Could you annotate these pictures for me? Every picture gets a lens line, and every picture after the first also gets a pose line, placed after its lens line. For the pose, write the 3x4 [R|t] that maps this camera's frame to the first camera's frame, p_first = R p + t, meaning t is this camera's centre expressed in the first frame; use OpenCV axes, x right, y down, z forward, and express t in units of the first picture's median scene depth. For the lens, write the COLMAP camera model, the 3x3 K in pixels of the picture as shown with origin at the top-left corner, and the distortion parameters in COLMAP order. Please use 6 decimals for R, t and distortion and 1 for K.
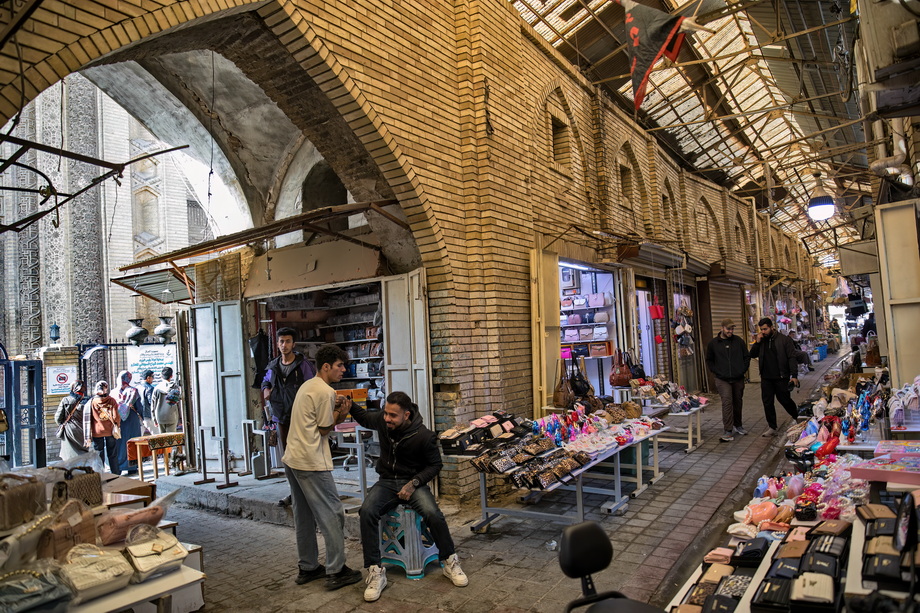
lens RADIAL K [[631.8, 0, 460.0], [0, 631.8, 306.5], [0, 0, 1]] dist [-0.107016, 0.090721]
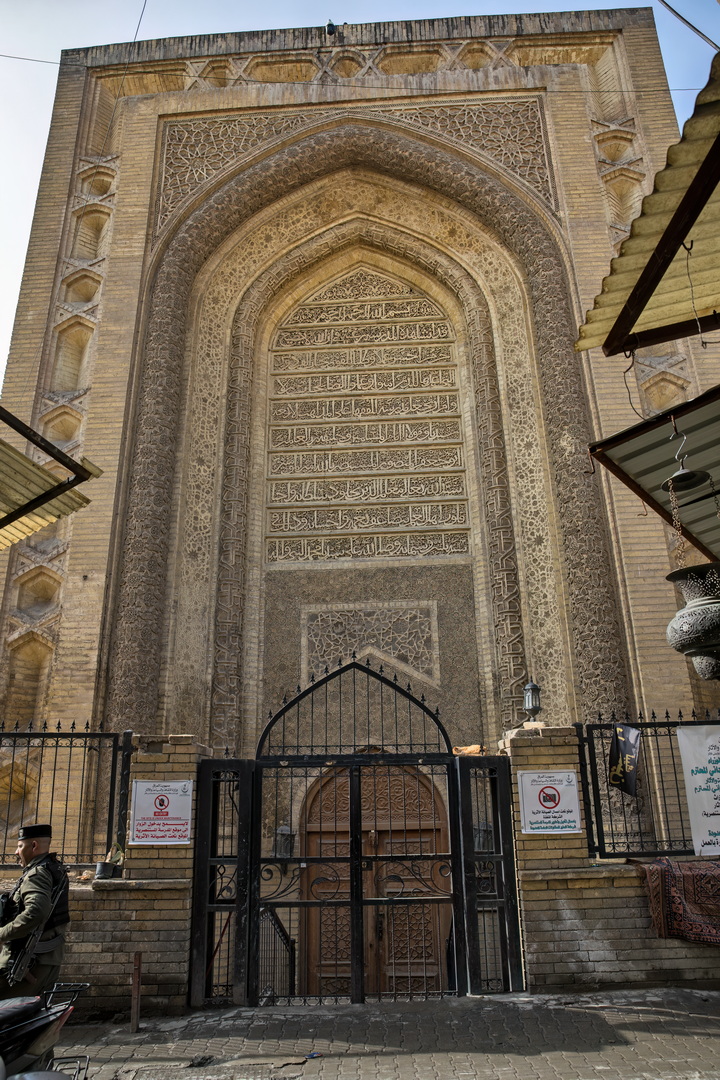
lens RADIAL K [[741.6, 0, 360.0], [0, 741.6, 540.0], [0, 0, 1]] dist [-0.107016, 0.090721]
pose [[0.626333, -0.201397, -0.753091, -0.240235], [0.031140, 0.971744, -0.233972, 0.044283], [0.778933, 0.123093, 0.614907, 0.443283]]
